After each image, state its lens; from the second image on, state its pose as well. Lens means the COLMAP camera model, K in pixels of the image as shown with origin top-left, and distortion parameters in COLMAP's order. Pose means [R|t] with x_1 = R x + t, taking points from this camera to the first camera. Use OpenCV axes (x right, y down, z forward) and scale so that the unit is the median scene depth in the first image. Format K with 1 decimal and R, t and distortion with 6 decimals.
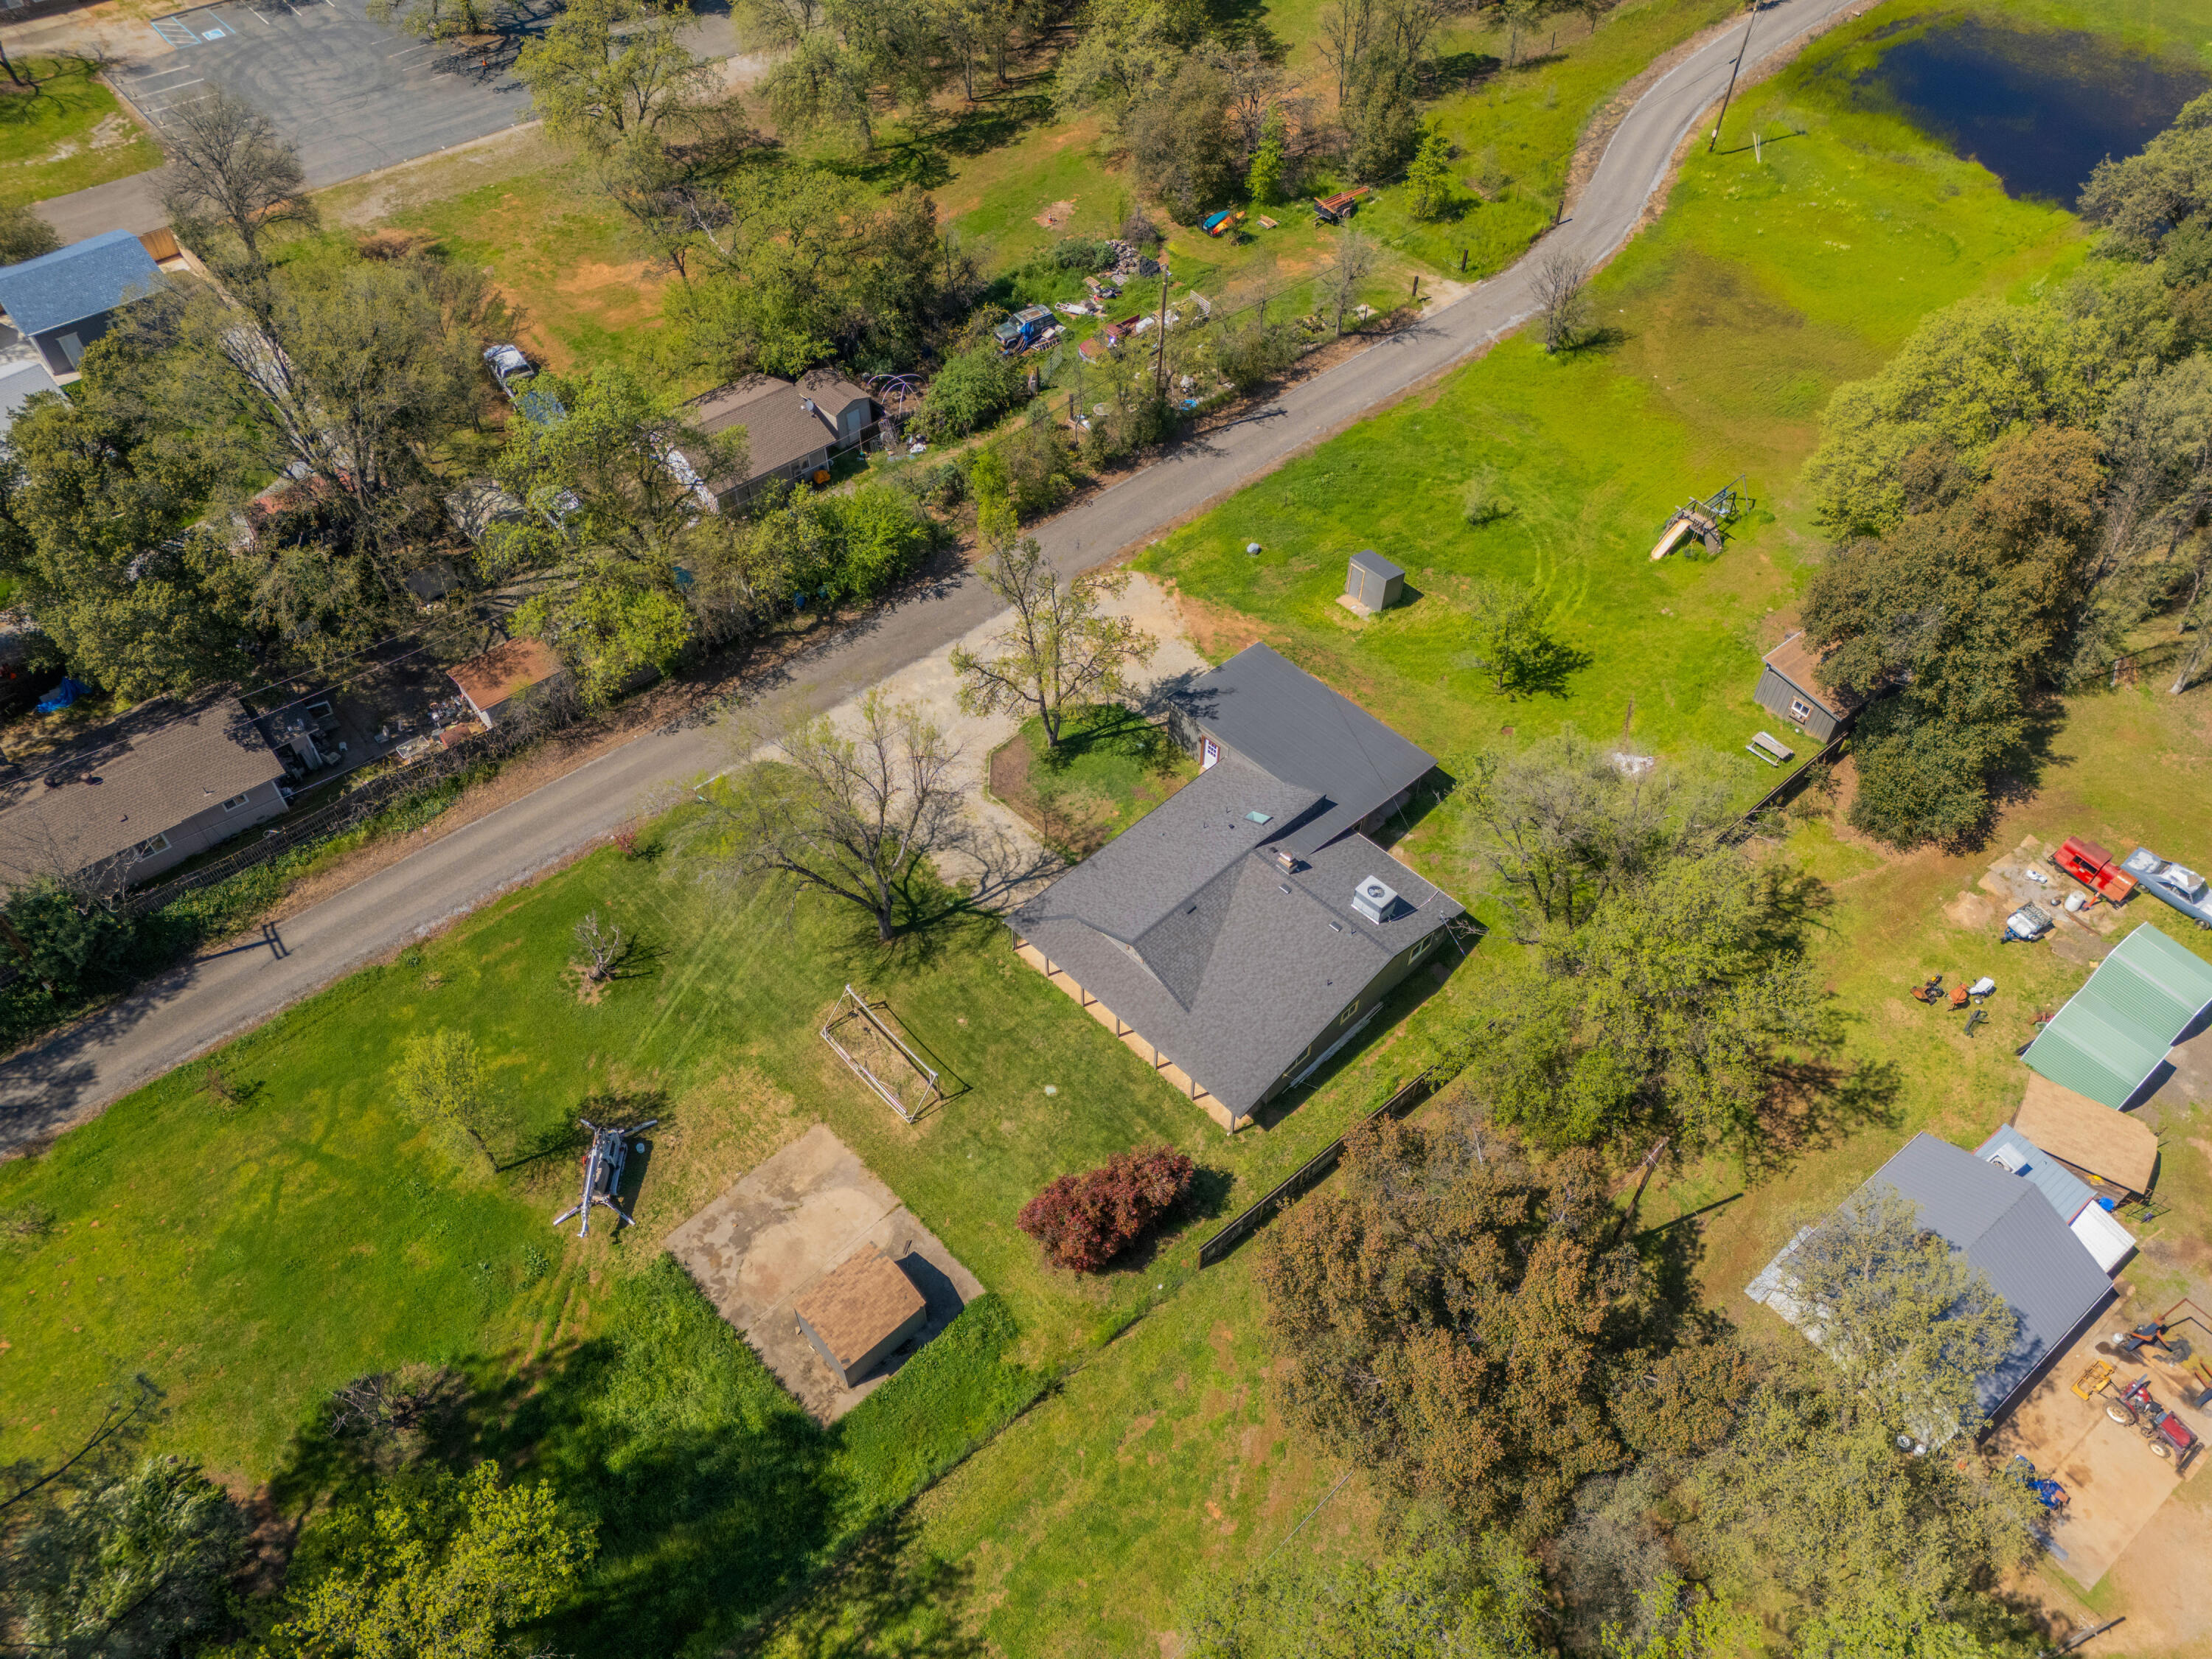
lens RADIAL K [[1592.7, 0, 1111.3], [0, 1592.7, 847.1], [0, 0, 1]] dist [0.067527, -0.066546]
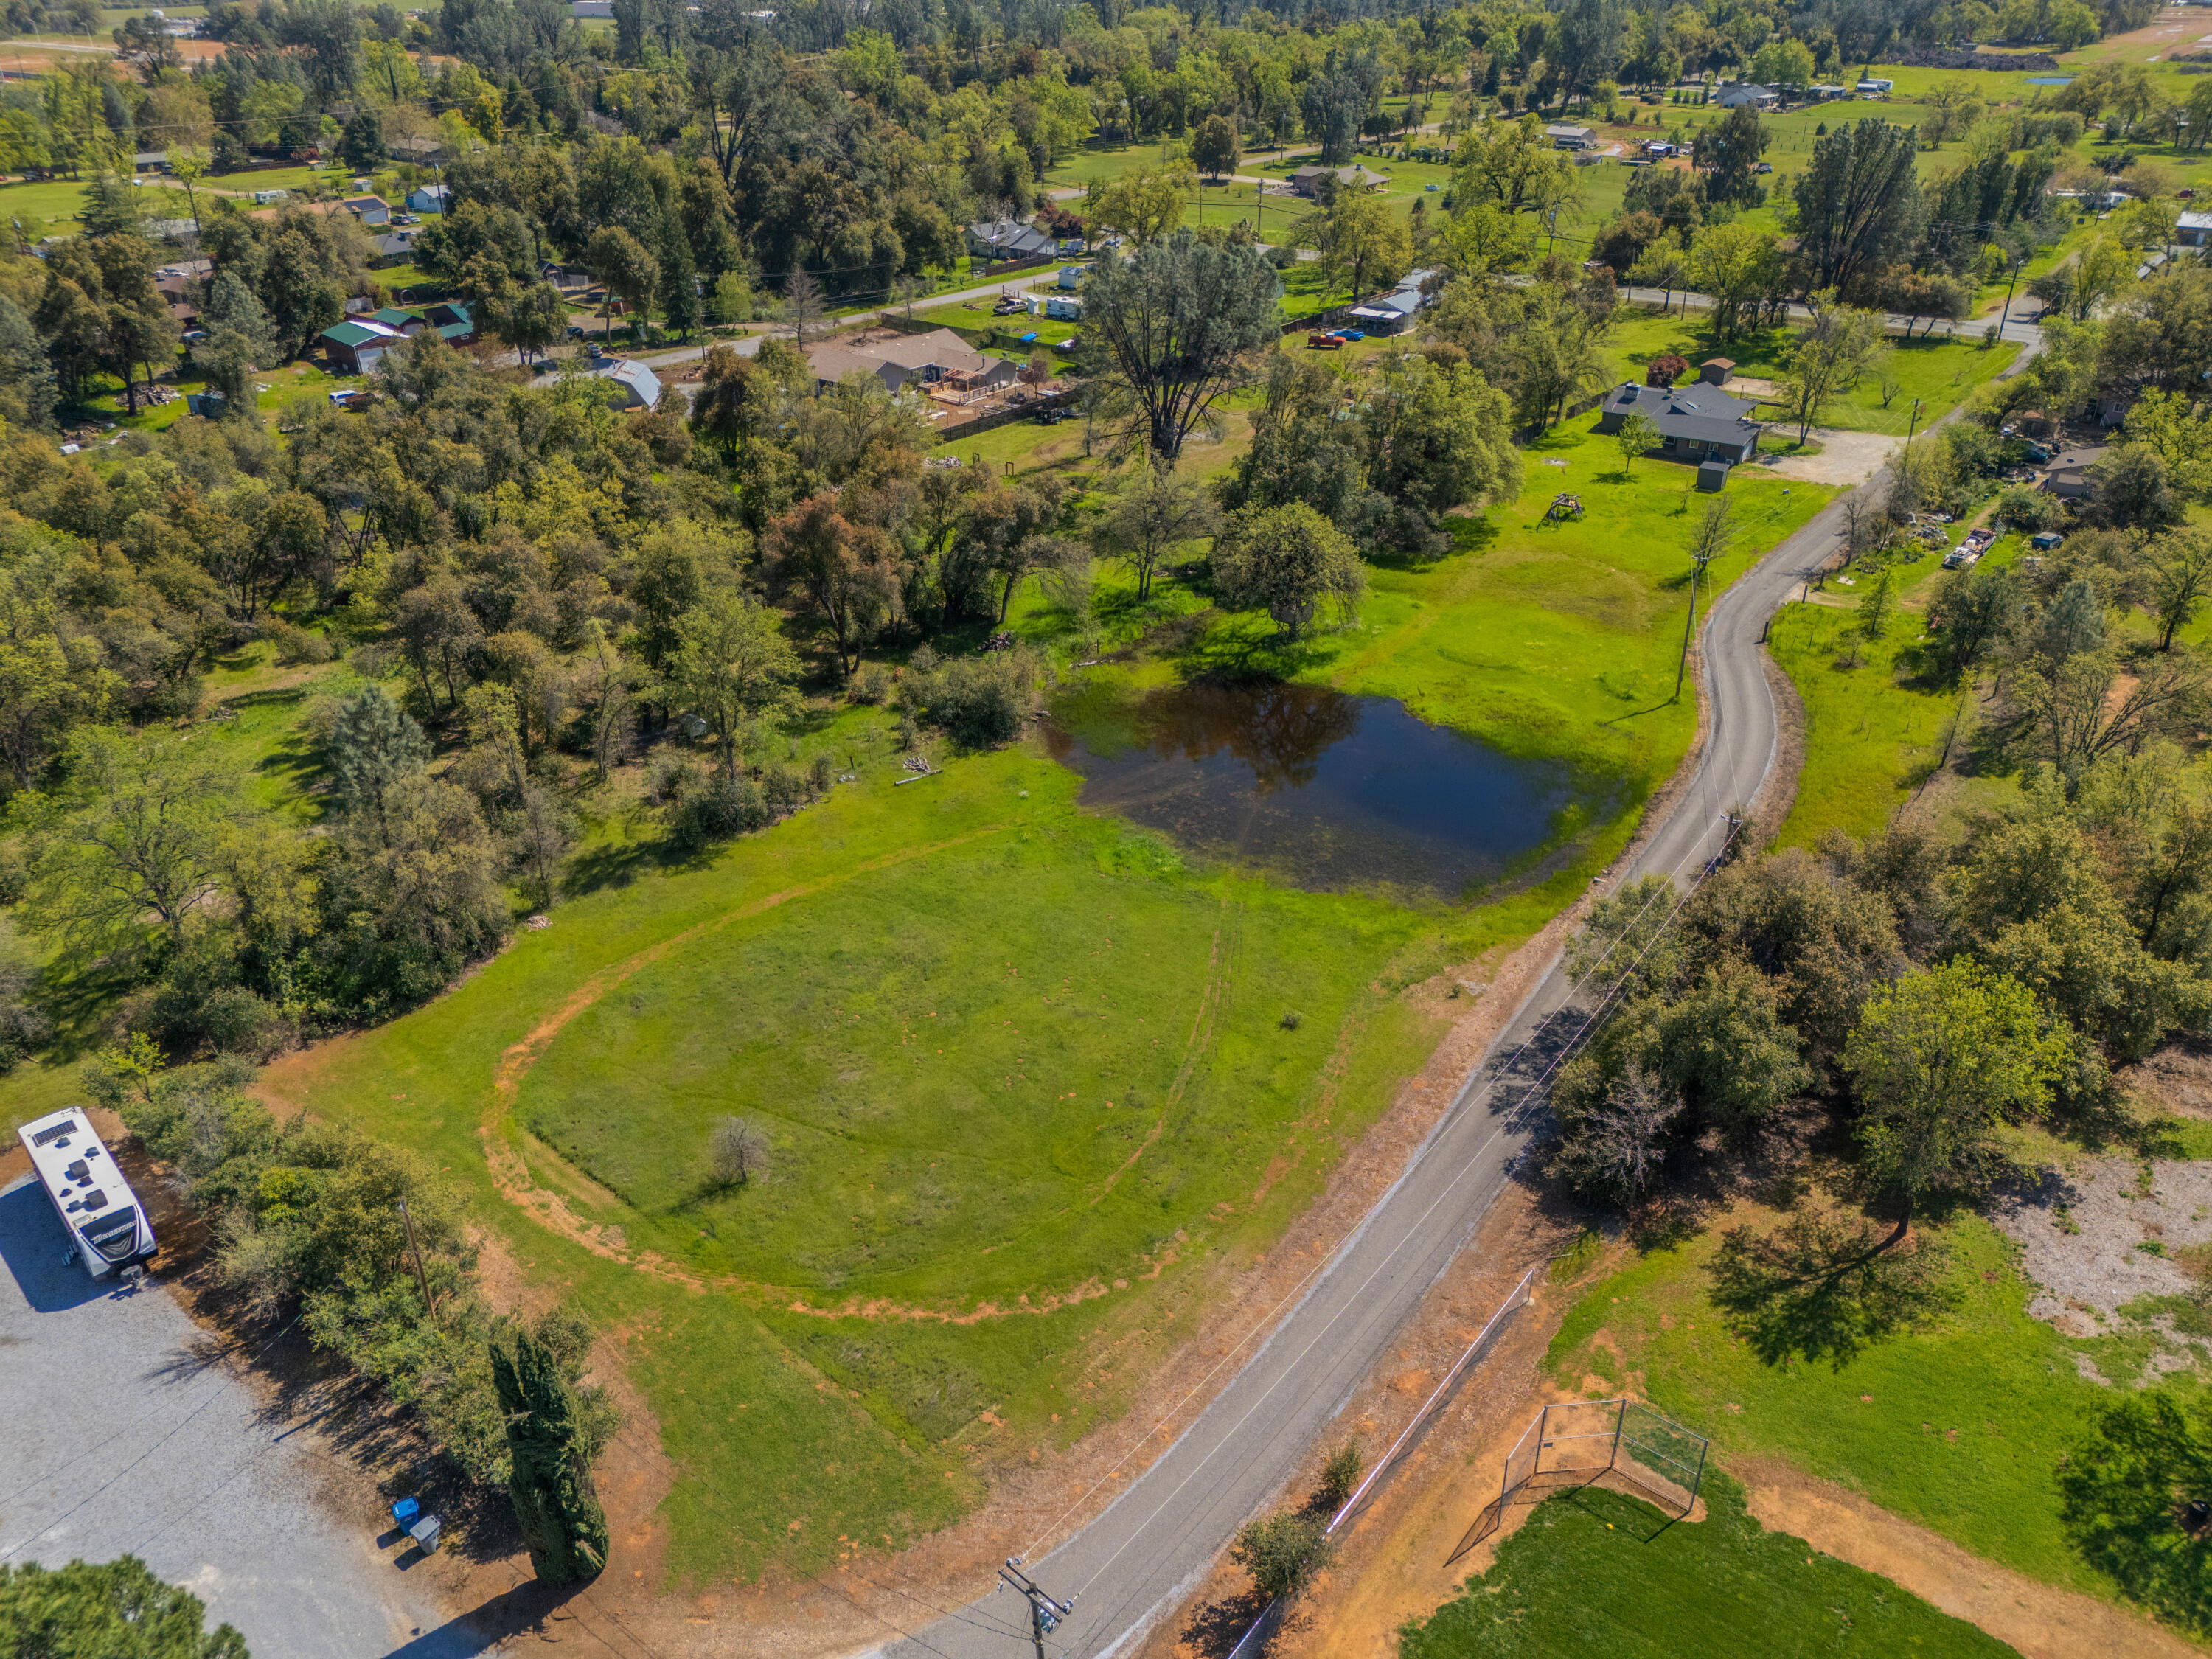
lens RADIAL K [[1592.7, 0, 1111.3], [0, 1592.7, 847.1], [0, 0, 1]] dist [0.067527, -0.066546]
pose [[-0.979968, 0.085787, -0.179729, 1.117914], [-0.161588, 0.185003, 0.969362, -1.641709], [0.116409, 0.978986, -0.167435, 1.479357]]
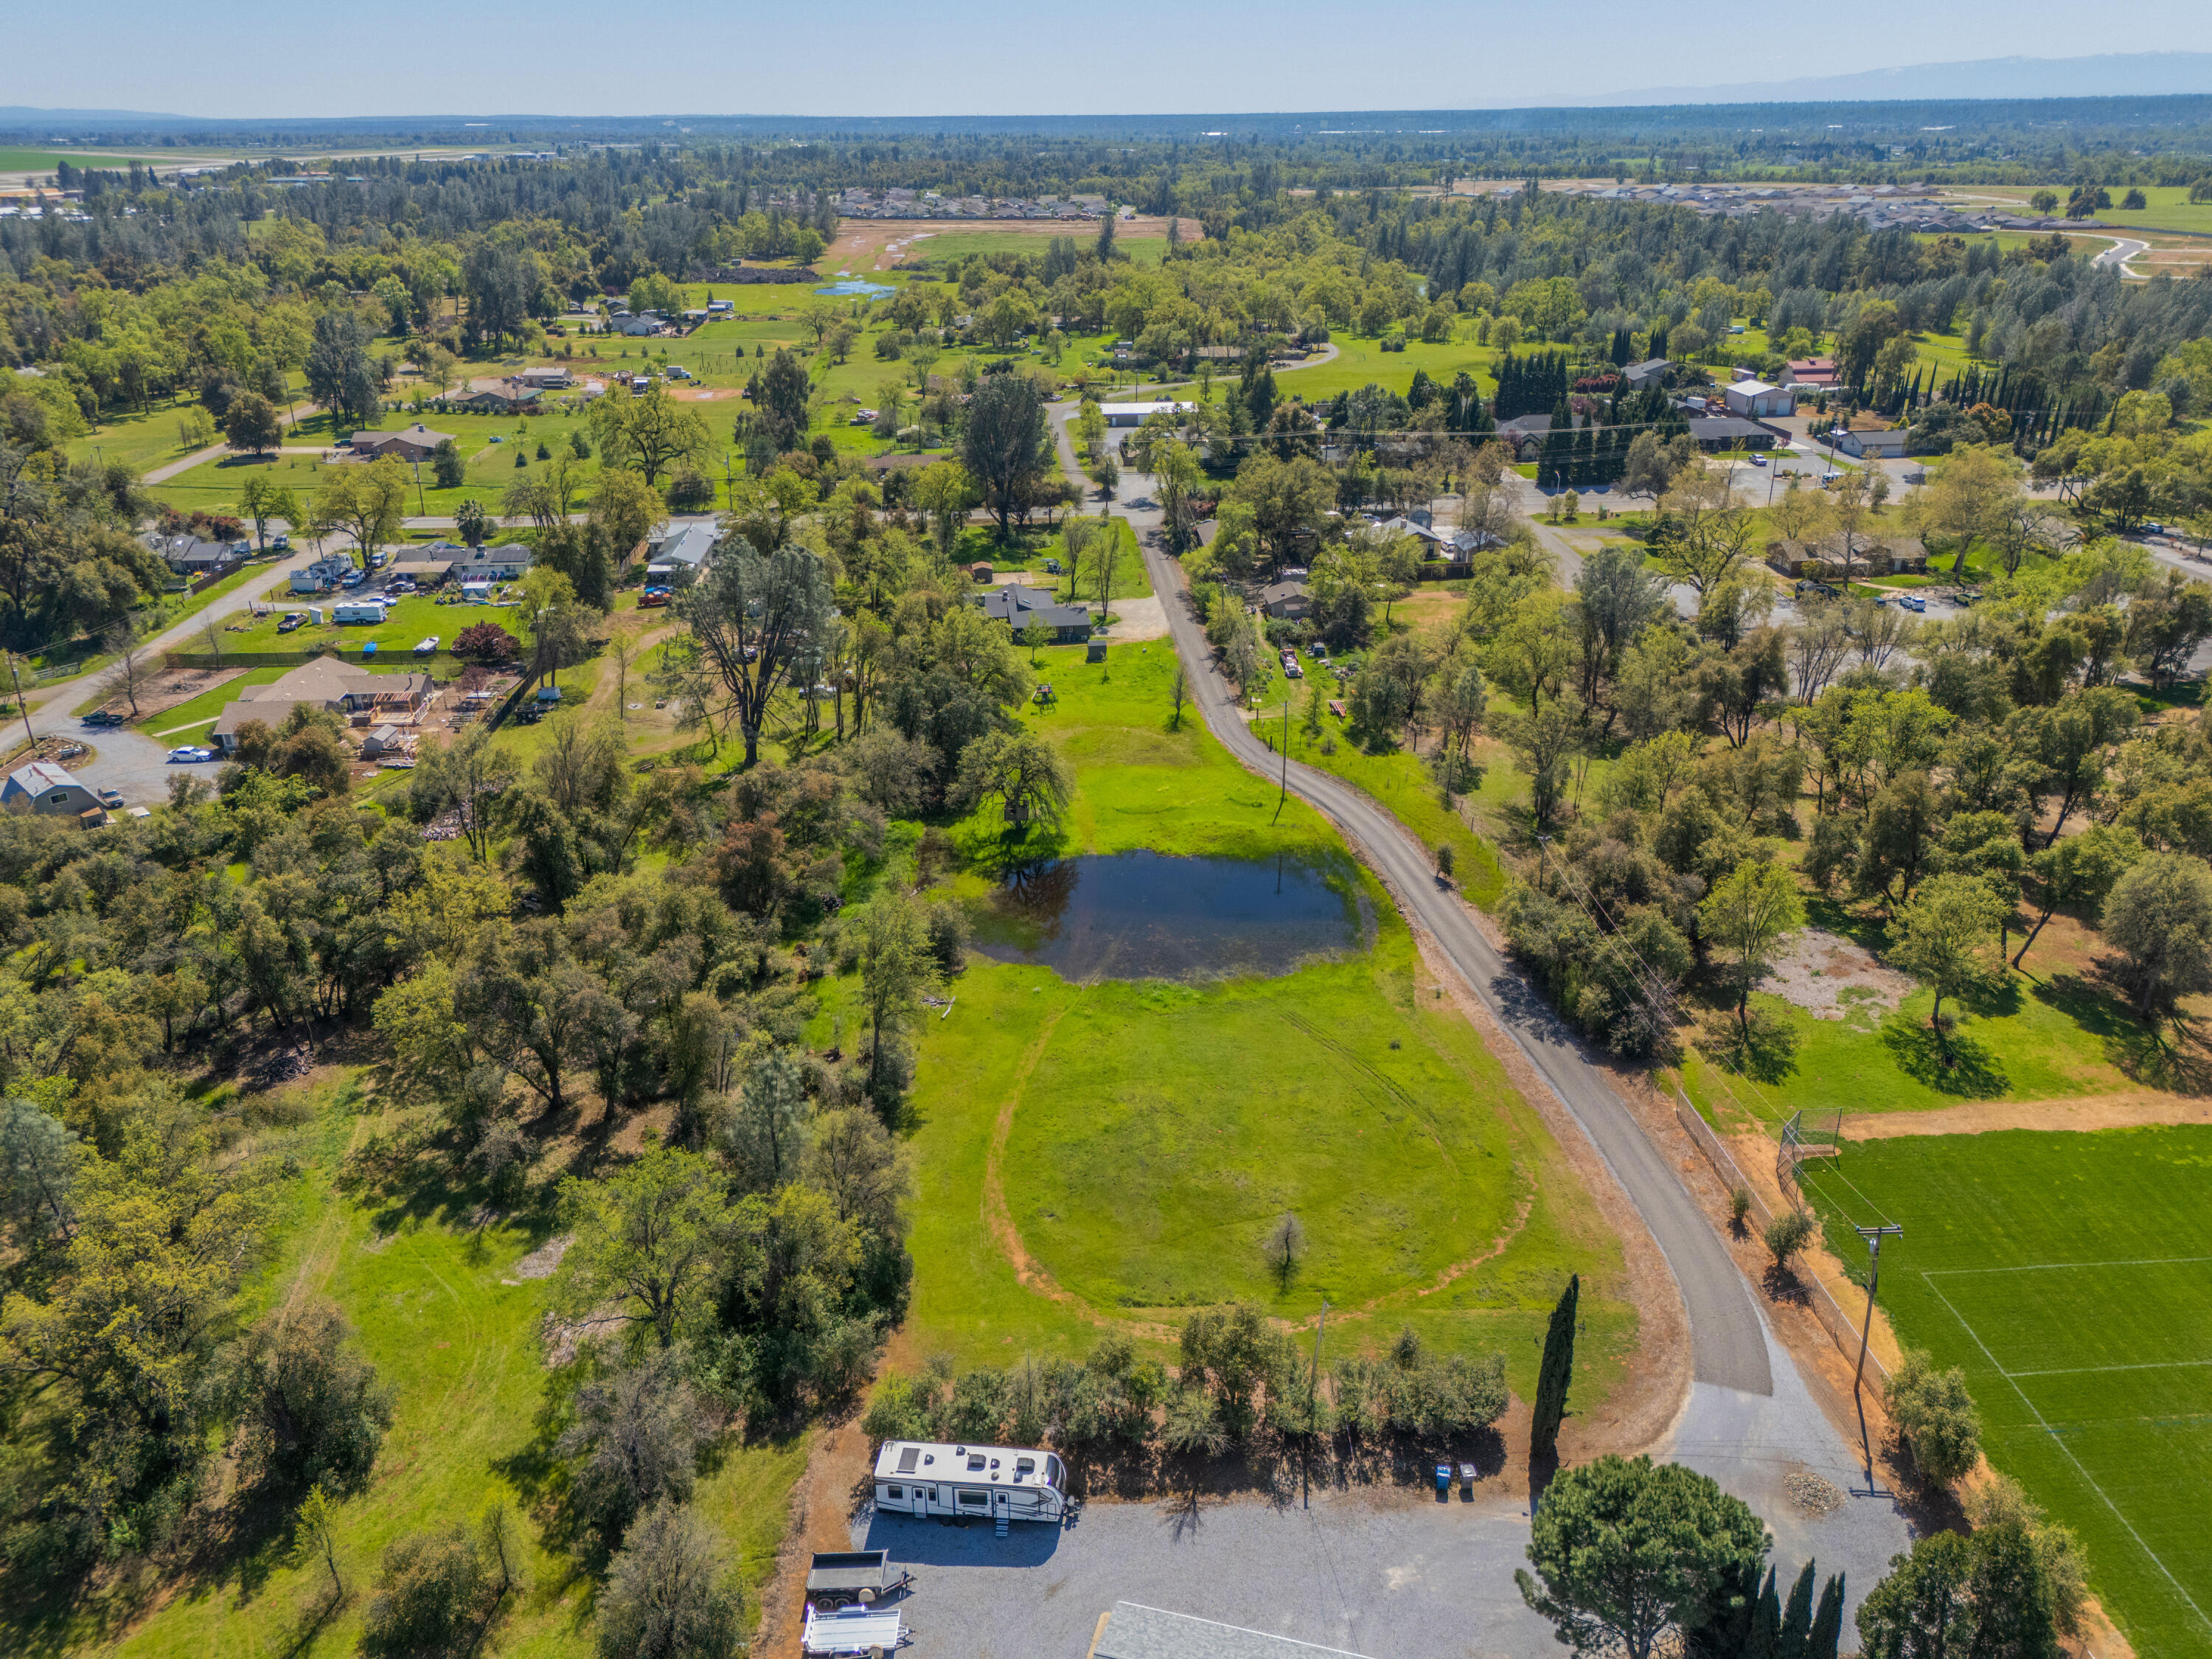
lens RADIAL K [[1592.7, 0, 1111.3], [0, 1592.7, 847.1], [0, 0, 1]] dist [0.067527, -0.066546]
pose [[-0.593090, 0.314813, -0.741038, 1.946631], [-0.622950, 0.403665, 0.670066, -1.602734], [0.510076, 0.859039, -0.043297, 1.234932]]
